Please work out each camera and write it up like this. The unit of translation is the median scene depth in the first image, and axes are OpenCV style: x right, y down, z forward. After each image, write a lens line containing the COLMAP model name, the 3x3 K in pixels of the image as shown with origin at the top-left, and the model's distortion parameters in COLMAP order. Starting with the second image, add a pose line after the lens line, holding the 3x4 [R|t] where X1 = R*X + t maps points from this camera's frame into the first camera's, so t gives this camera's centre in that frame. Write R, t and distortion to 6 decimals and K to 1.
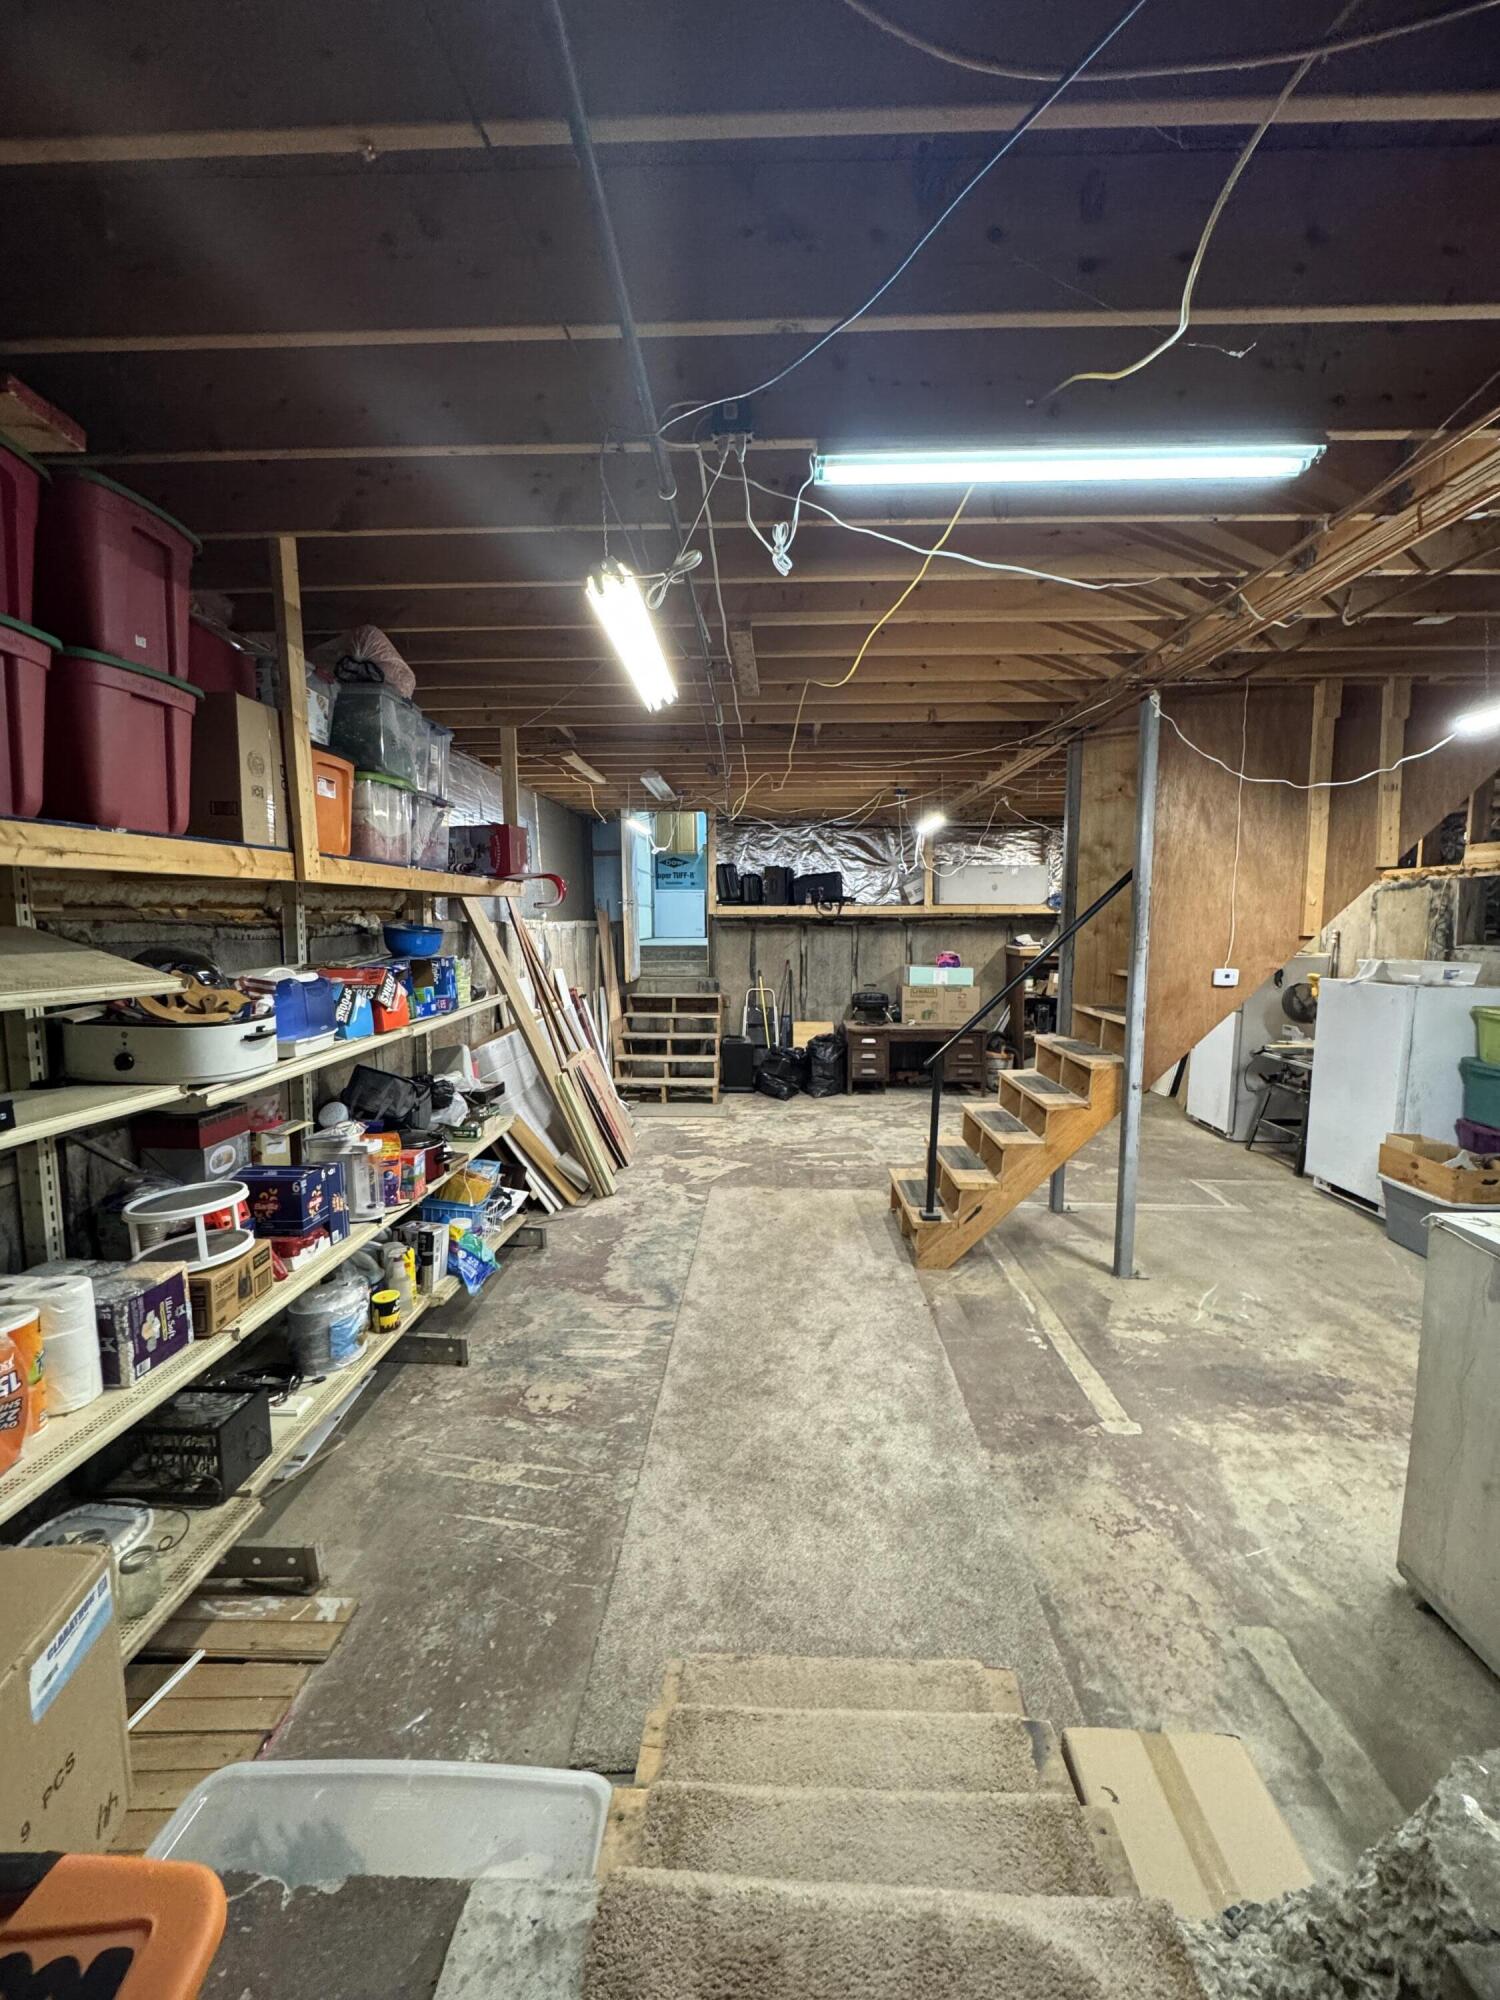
lens RADIAL K [[804.7, 0, 747.2], [0, 804.7, 996.7], [0, 0, 1]] dist [-0.002782, 0.000118]
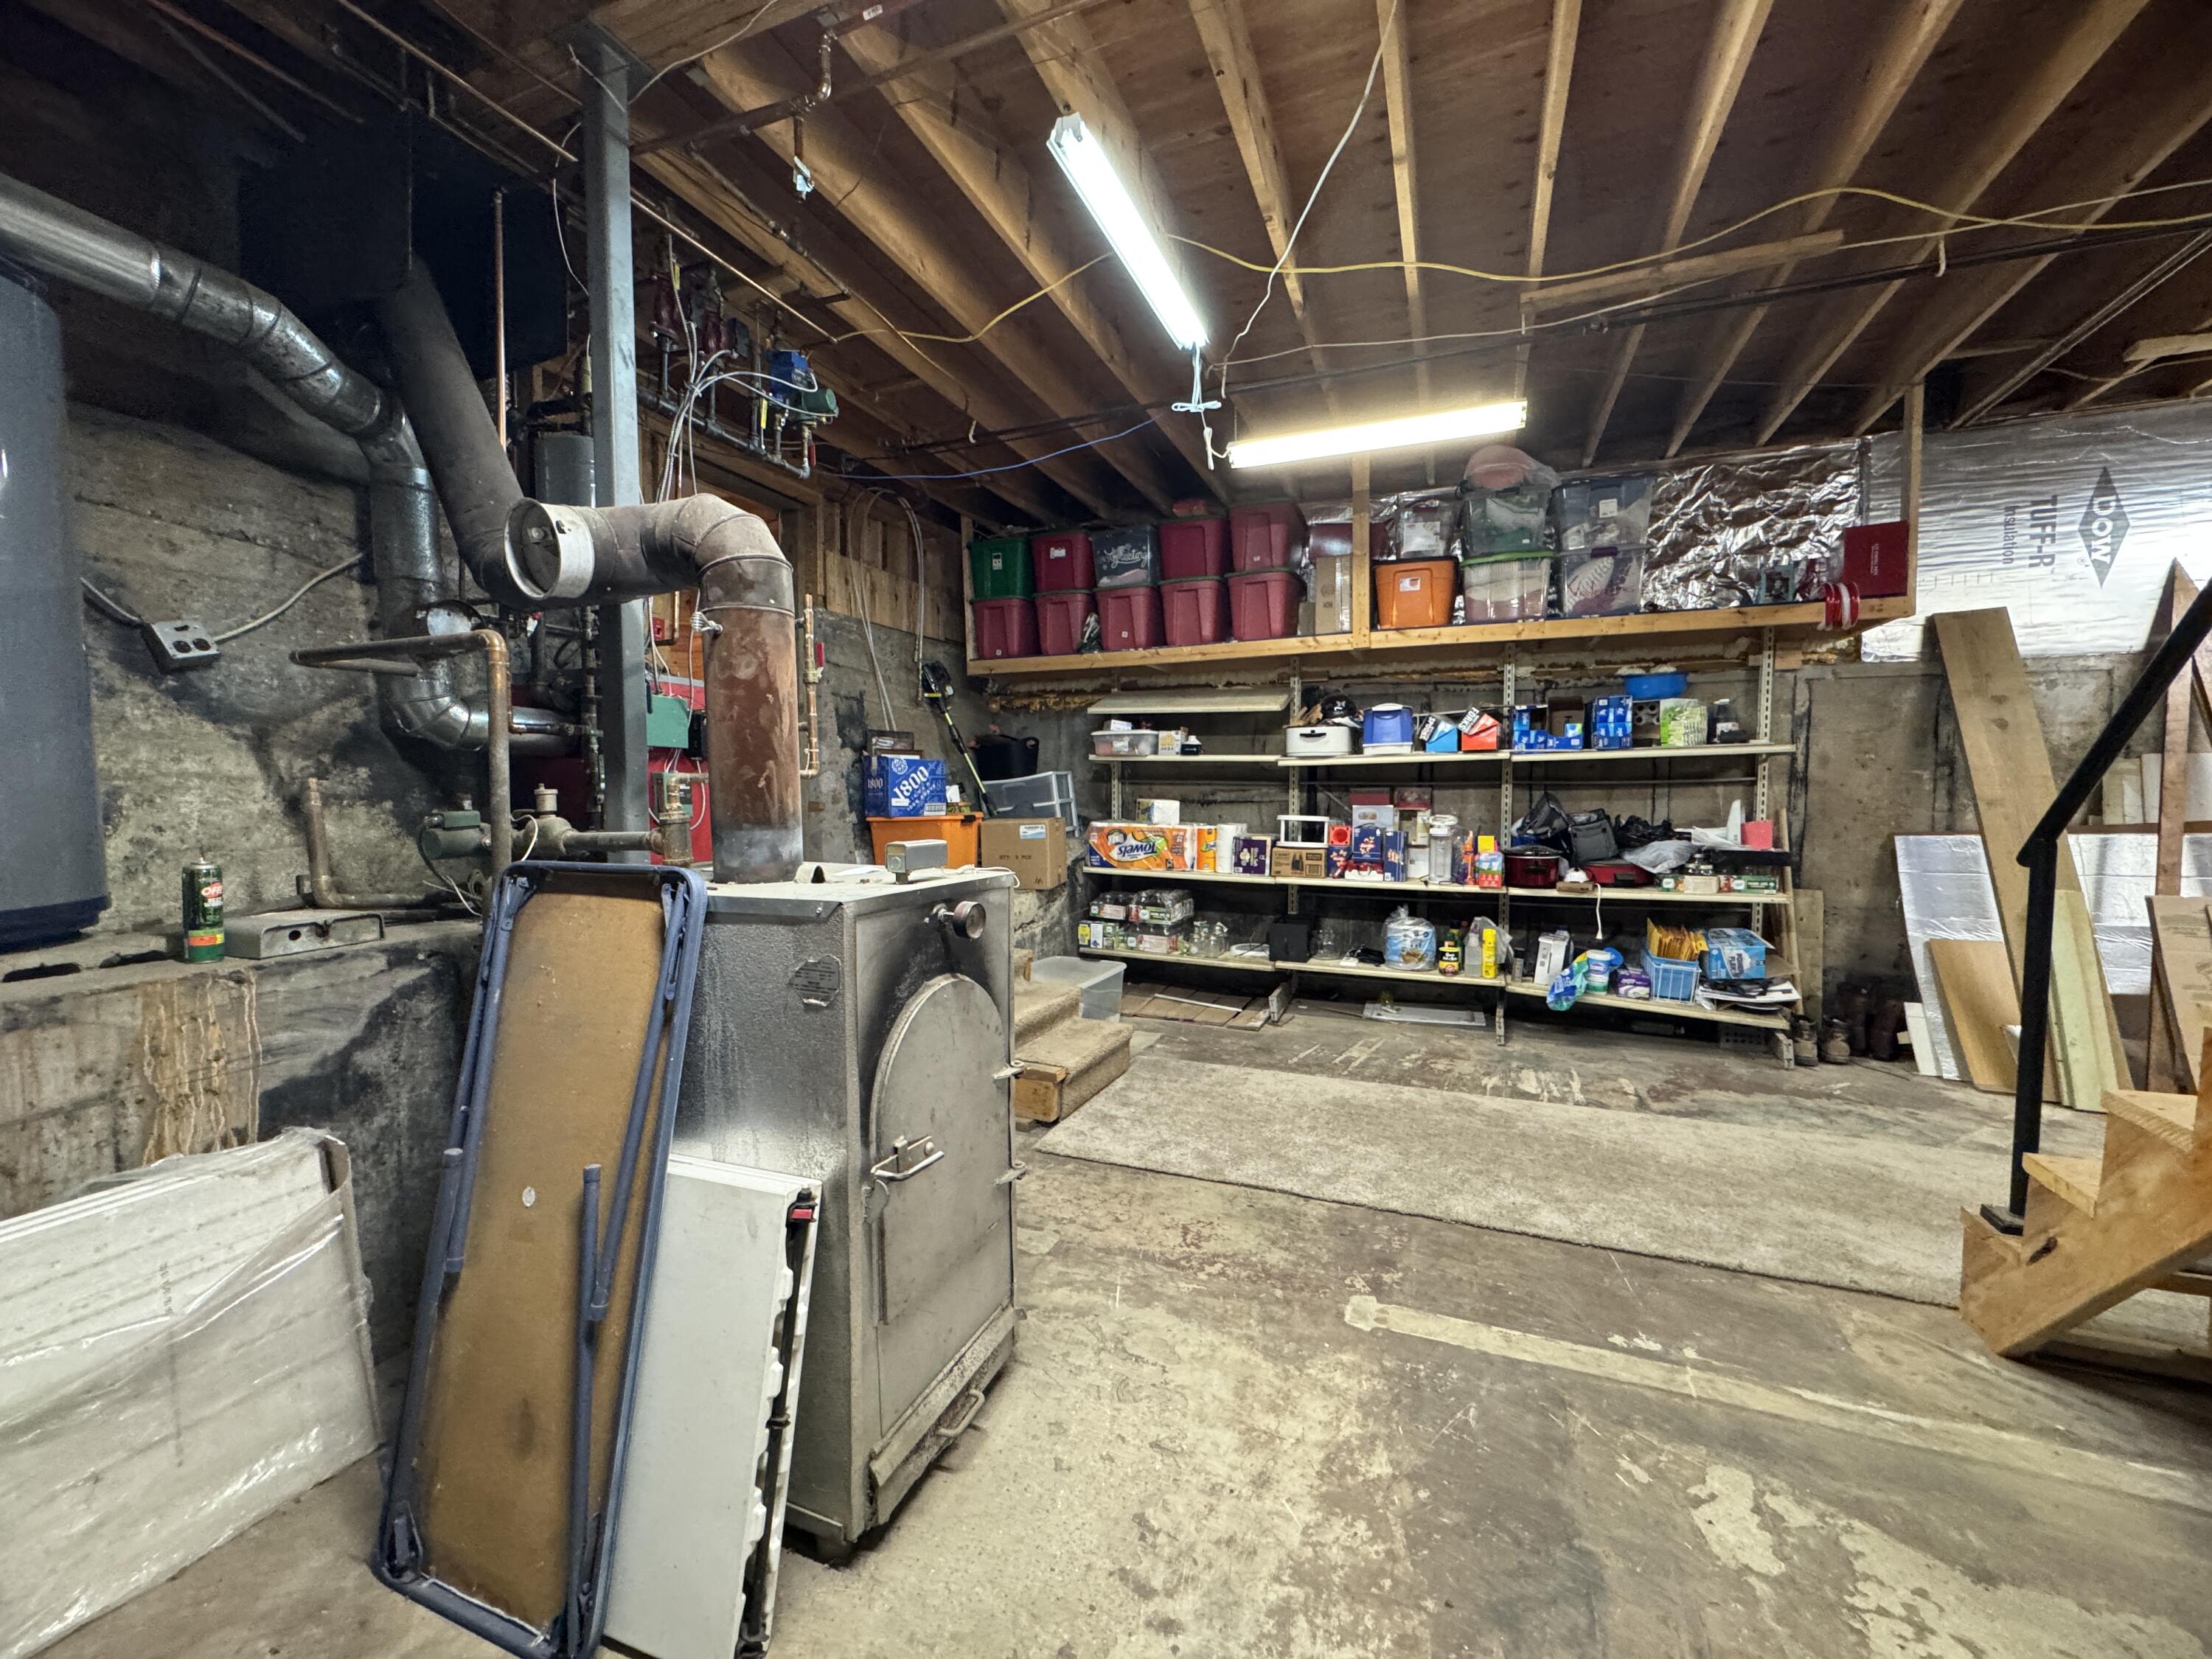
lens RADIAL K [[890.0, 0, 1105.7], [0, 890.0, 829.4], [0, 0, 1]] dist [-0.002782, 0.000118]
pose [[-0.352590, 0.049638, -0.934461, 1.224948], [-0.092081, 0.991905, 0.087434, 0.104512], [0.931237, 0.116874, -0.345165, 1.032021]]
